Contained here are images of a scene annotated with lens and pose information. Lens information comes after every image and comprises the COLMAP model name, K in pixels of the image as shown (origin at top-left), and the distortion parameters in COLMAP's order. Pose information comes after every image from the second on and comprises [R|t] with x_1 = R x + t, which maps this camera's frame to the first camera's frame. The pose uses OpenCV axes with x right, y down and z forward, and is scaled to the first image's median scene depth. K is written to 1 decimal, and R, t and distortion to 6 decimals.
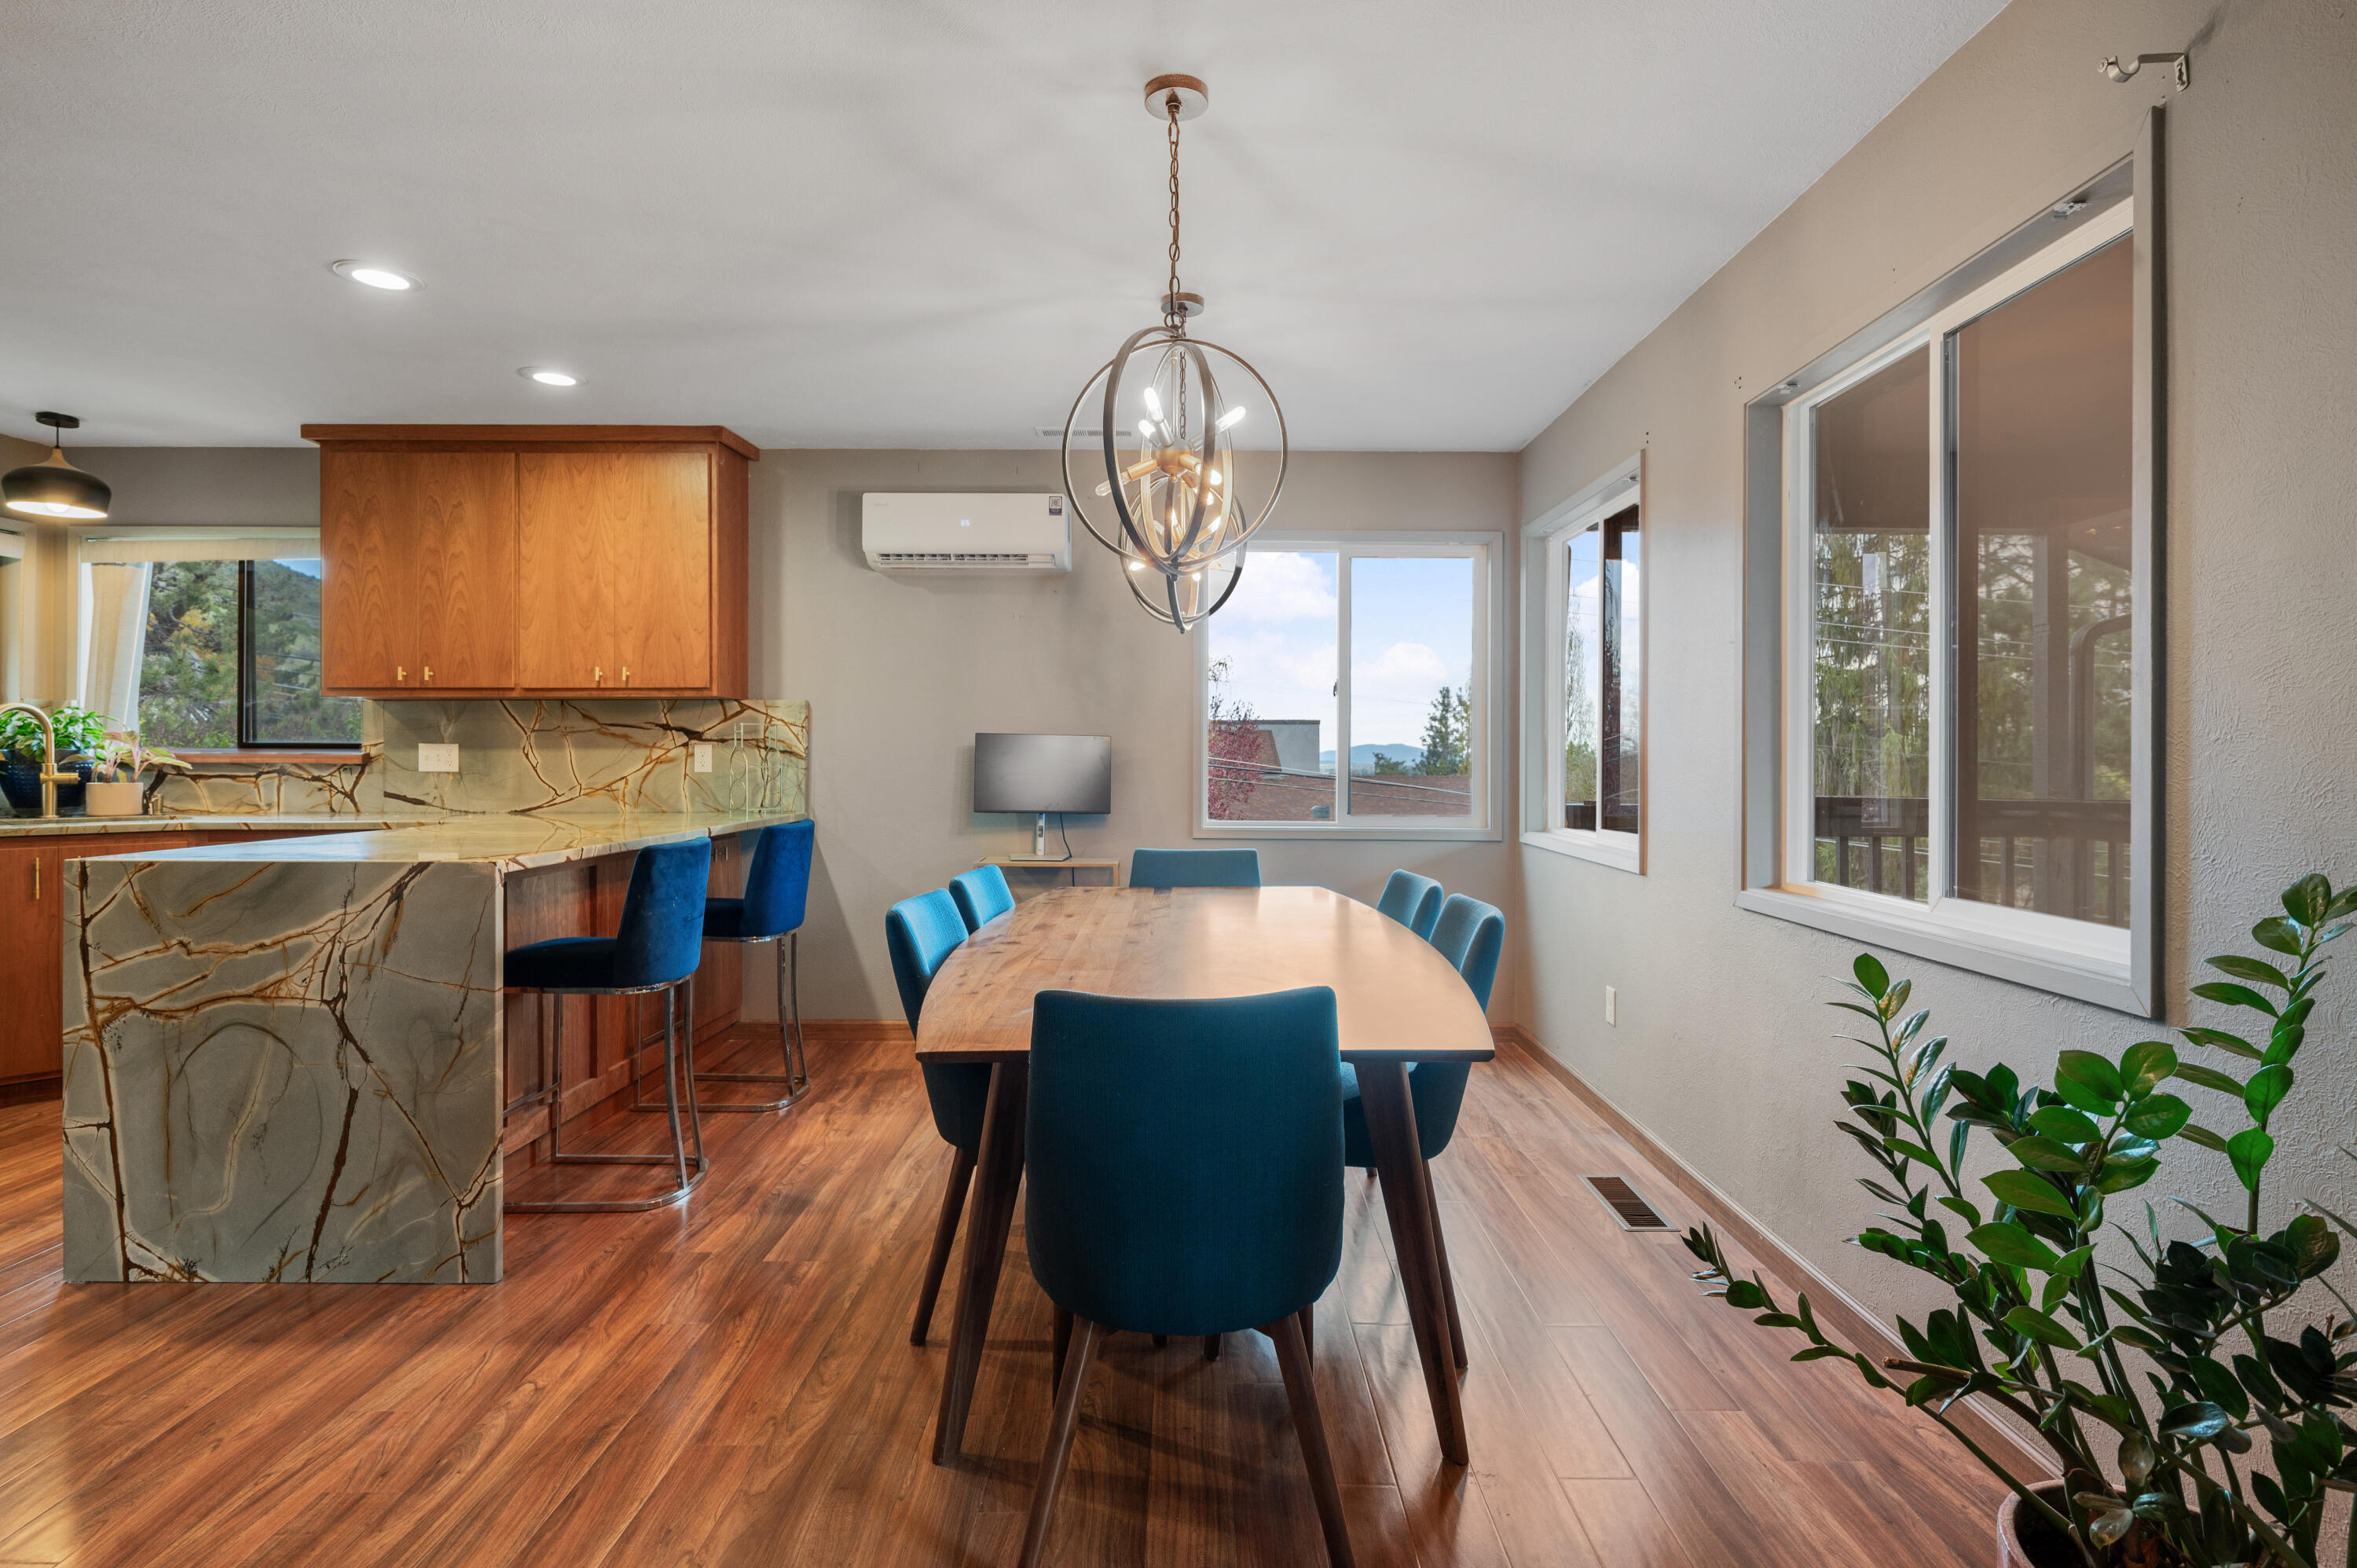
lens RADIAL K [[1188.4, 0, 1182.8], [0, 1188.4, 756.8], [0, 0, 1]] dist [-0.002117, -0.000766]
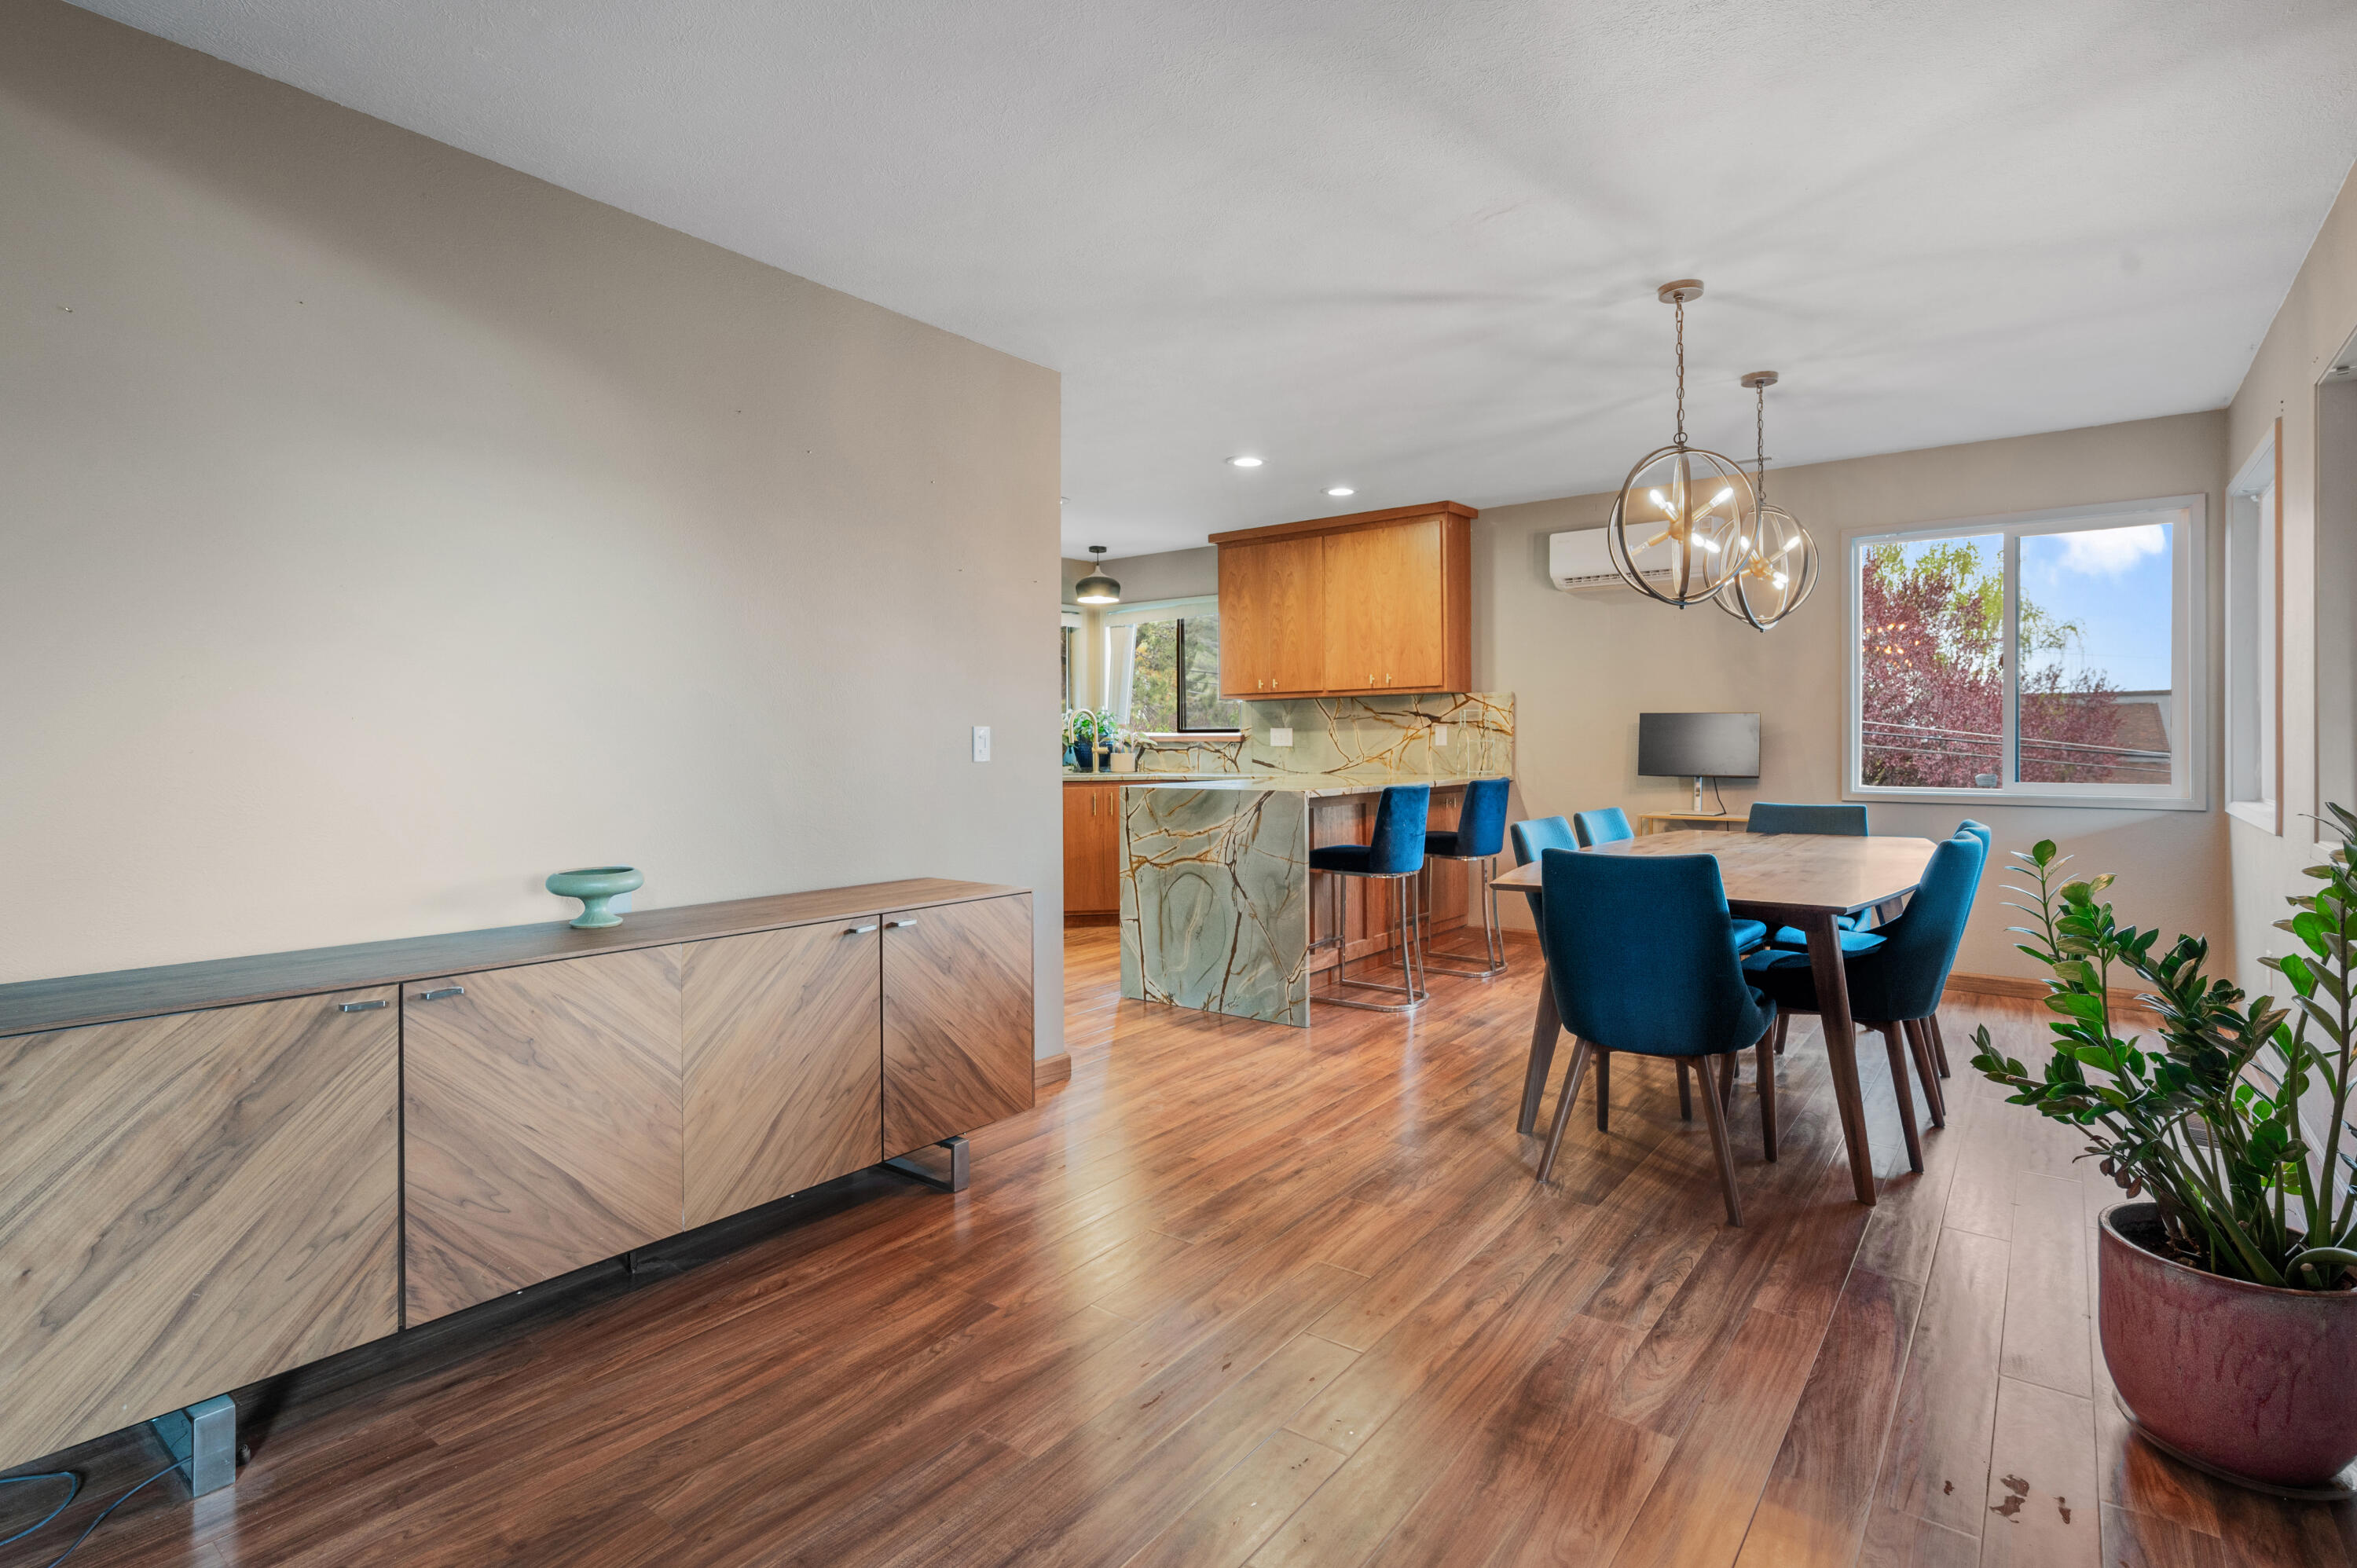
lens RADIAL K [[1130.9, 0, 1177.6], [0, 1130.9, 747.3], [0, 0, 1]] dist [0.000780, 0.000228]
pose [[0.791127, -0.005015, -0.611631, 0.180073], [0.008087, 0.999965, 0.002260, 0.010226], [0.611598, -0.006734, 0.791140, -0.267513]]
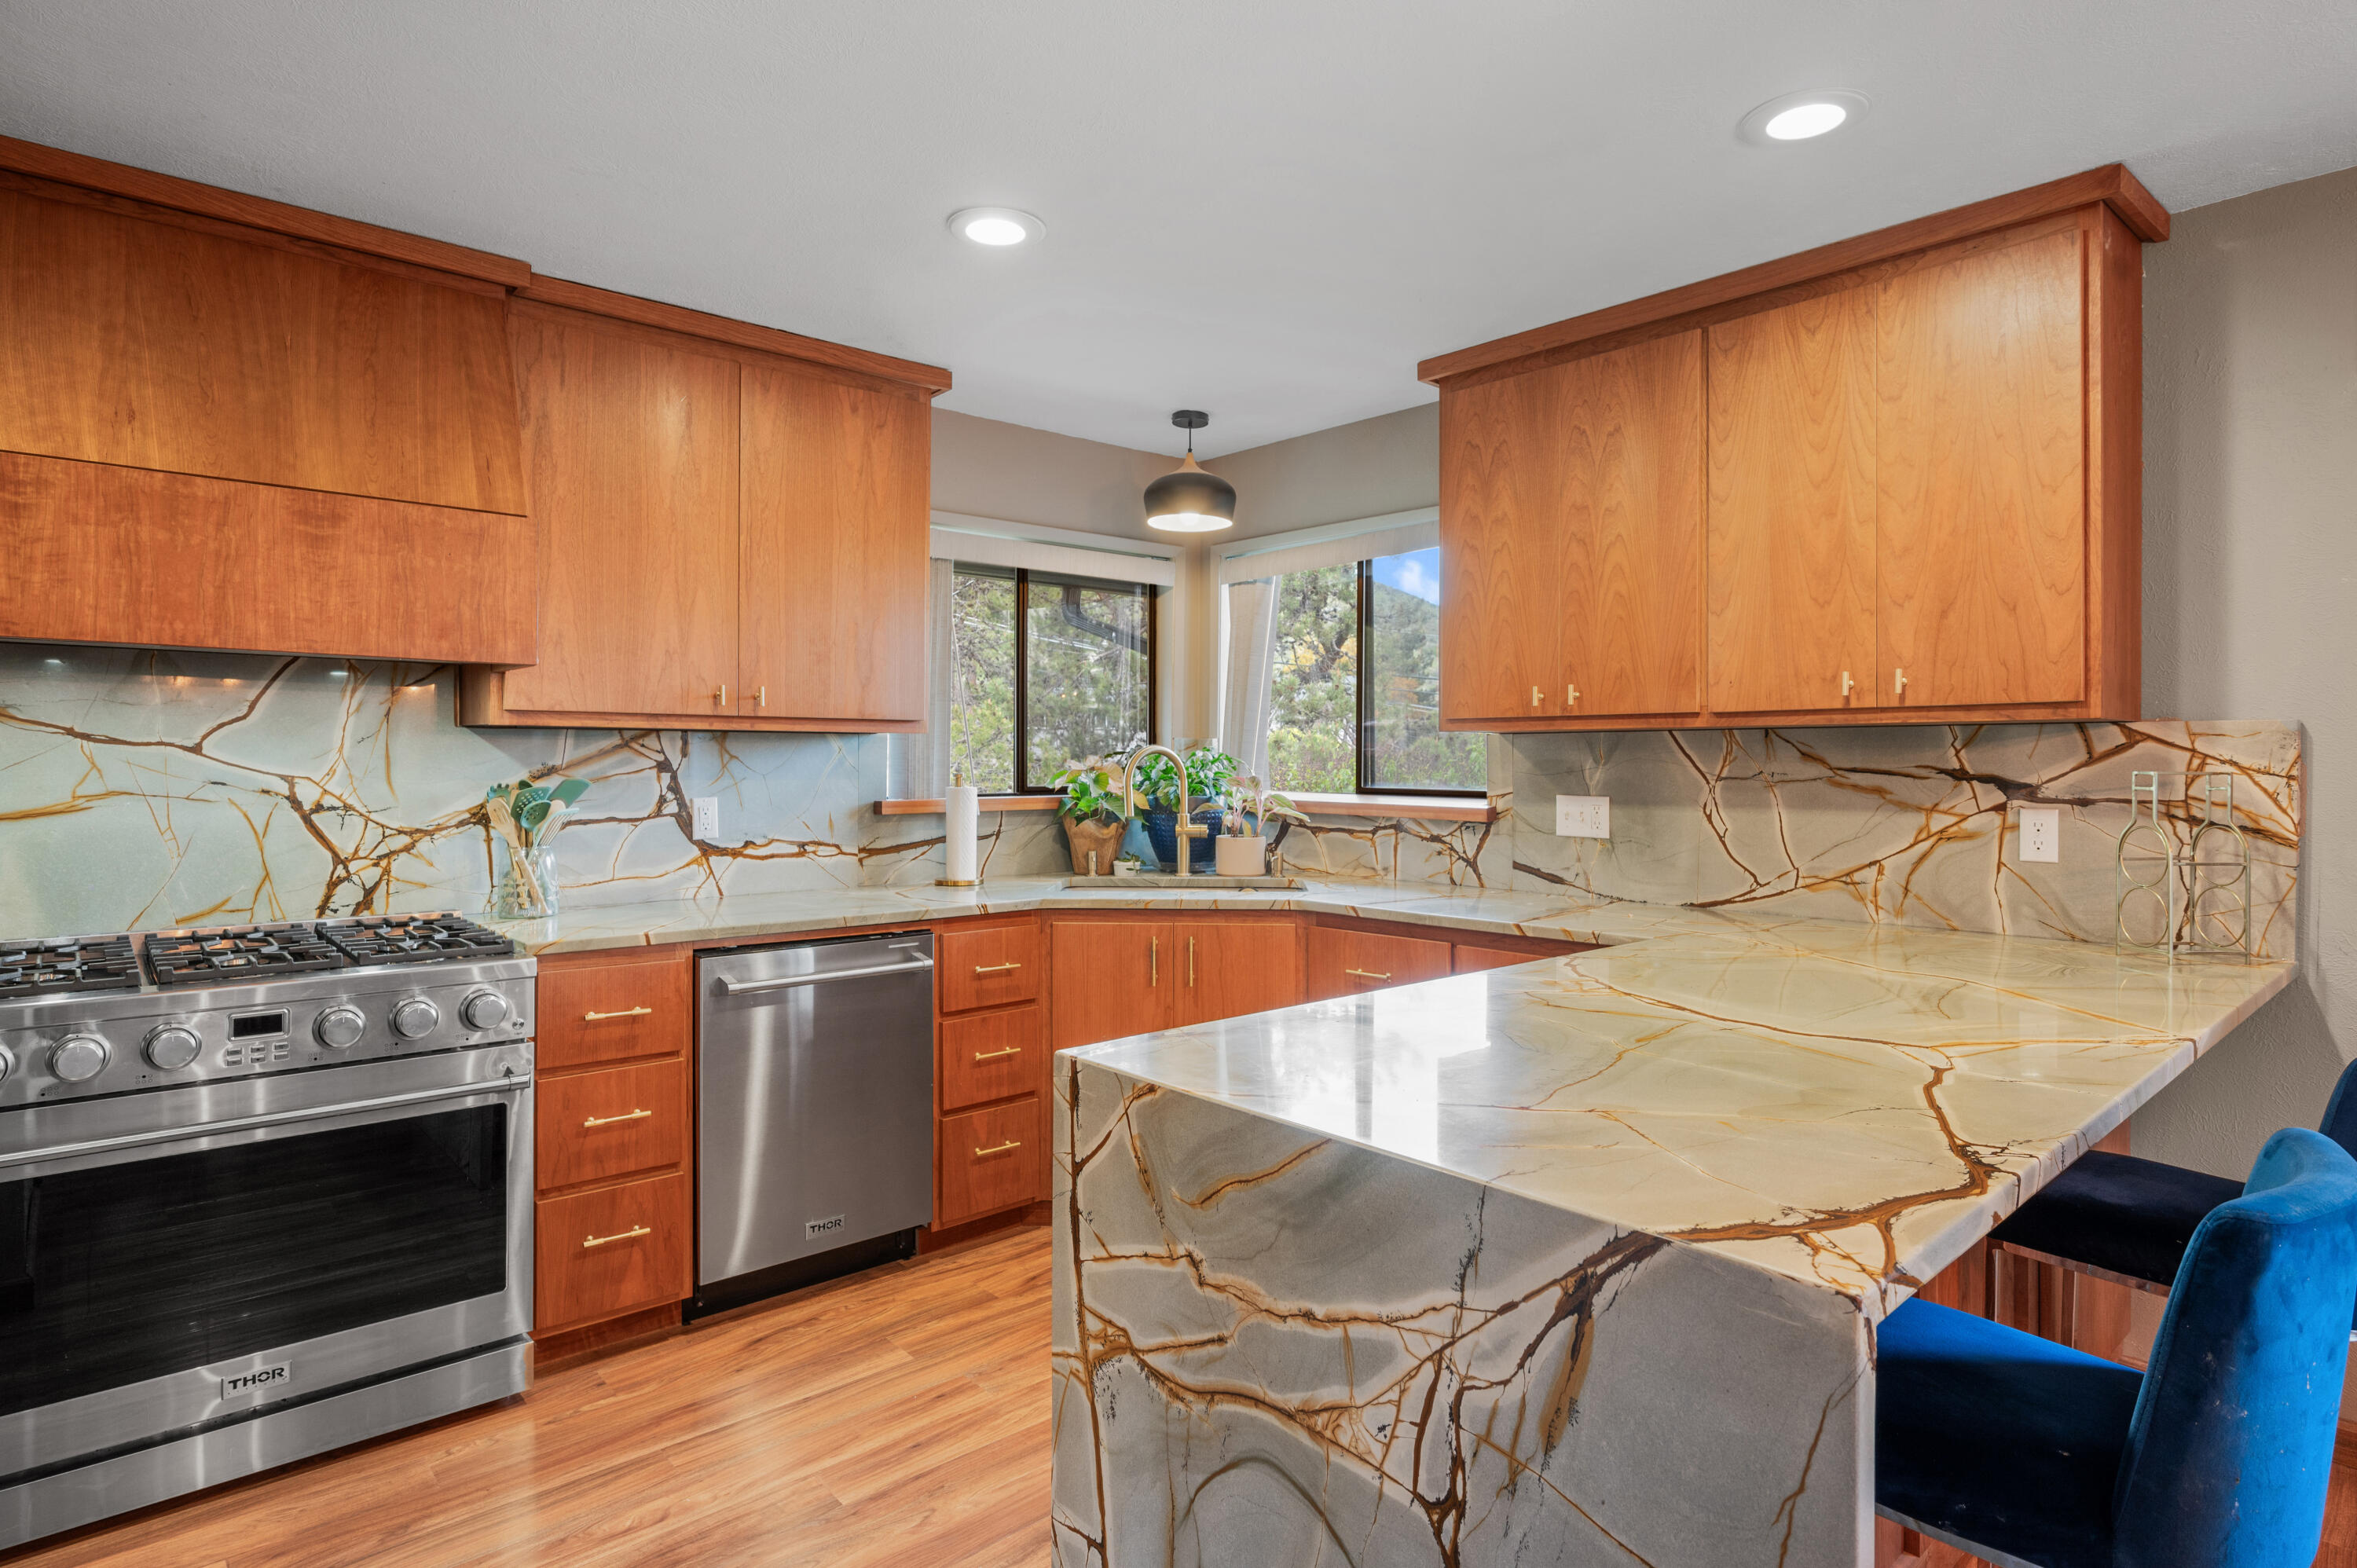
lens RADIAL K [[1249.6, 0, 1184.6], [0, 1249.6, 760.7], [0, 0, 1]] dist [-0.001300, -0.000358]
pose [[0.668649, 0.001031, -0.743577, -0.263315], [-0.003413, 0.999993, -0.001683, -0.031459], [0.743570, 0.003663, 0.668648, 0.374924]]
